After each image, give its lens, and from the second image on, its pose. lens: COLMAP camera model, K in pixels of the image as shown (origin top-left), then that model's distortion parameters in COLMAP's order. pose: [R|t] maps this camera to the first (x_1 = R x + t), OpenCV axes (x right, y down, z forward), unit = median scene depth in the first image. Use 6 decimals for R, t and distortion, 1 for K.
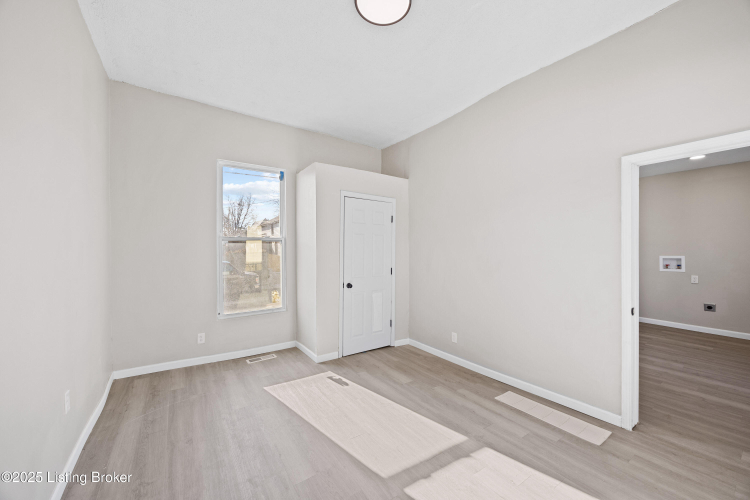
lens RADIAL K [[285.7, 0, 376.2], [0, 285.7, 248.6], [0, 0, 1]] dist [-0.001568, -0.000010]
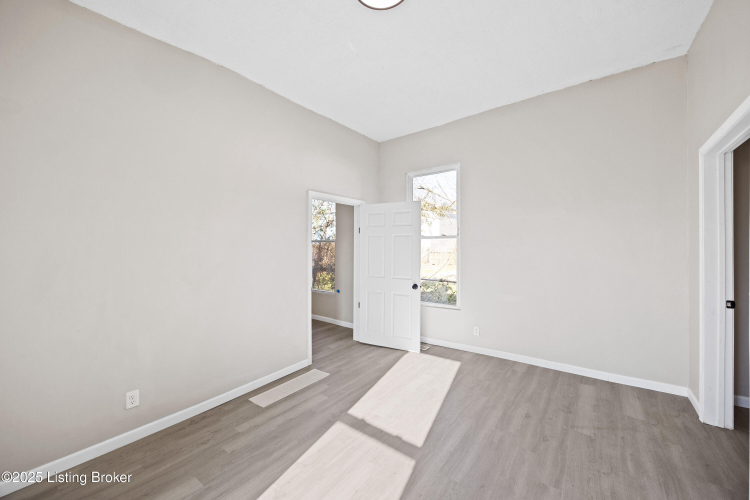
lens RADIAL K [[285.7, 0, 376.2], [0, 285.7, 248.6], [0, 0, 1]] dist [-0.001568, -0.000010]
pose [[-0.303941, 0.010724, 0.952630, -0.701987], [0.011326, 0.999907, -0.007643, 0.011681], [-0.952623, 0.008466, -0.304034, 1.076103]]
